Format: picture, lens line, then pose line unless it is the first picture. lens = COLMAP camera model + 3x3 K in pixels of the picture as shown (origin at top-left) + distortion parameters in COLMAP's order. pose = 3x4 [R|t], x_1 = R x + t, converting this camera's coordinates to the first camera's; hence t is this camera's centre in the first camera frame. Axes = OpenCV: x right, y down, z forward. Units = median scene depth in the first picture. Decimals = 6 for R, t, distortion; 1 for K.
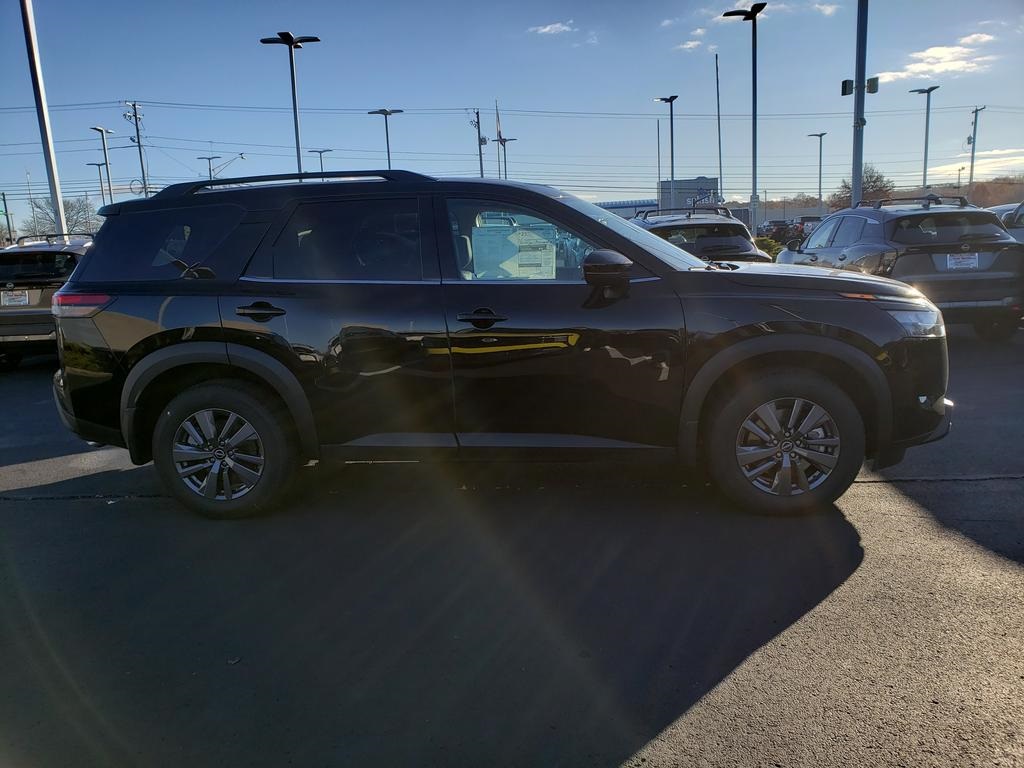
lens RADIAL K [[827.4, 0, 515.8], [0, 827.4, 382.0], [0, 0, 1]] dist [0.024304, -0.012454]
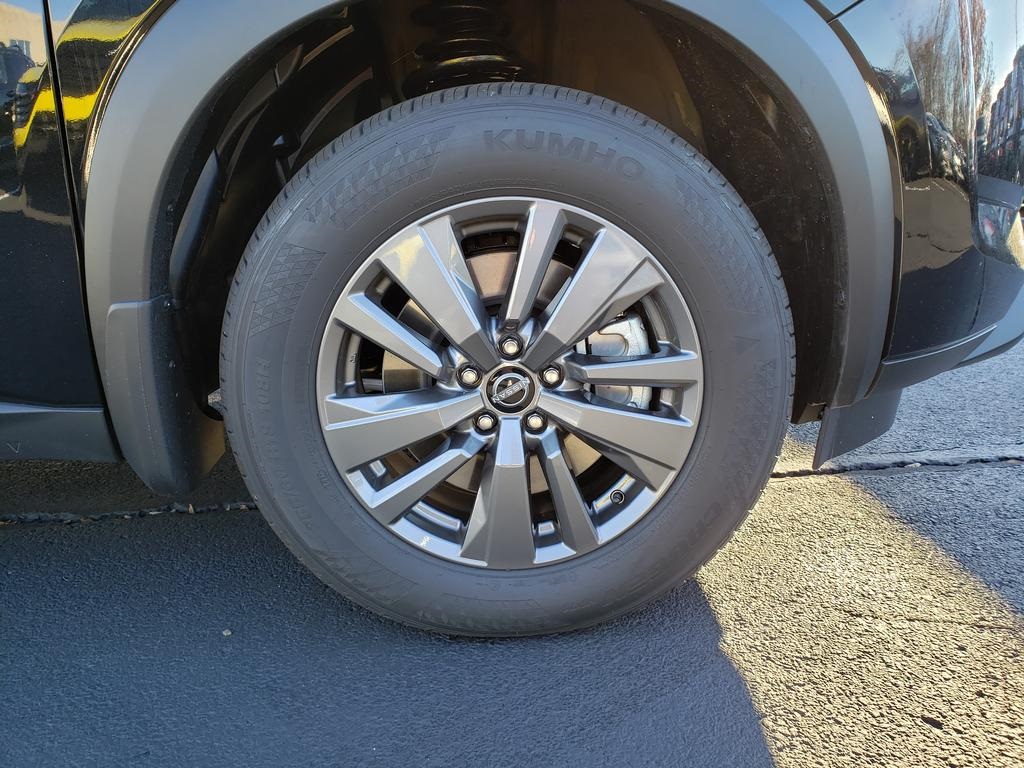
lens RADIAL K [[827.4, 0, 511.5], [0, 827.4, 388.2], [0, 0, 1]] dist [0.024304, -0.012454]
pose [[0.993946, -0.029149, 0.105936, 0.298441], [0.019681, 0.995806, 0.089351, 0.052781], [-0.108096, -0.086725, 0.990350, 0.736127]]
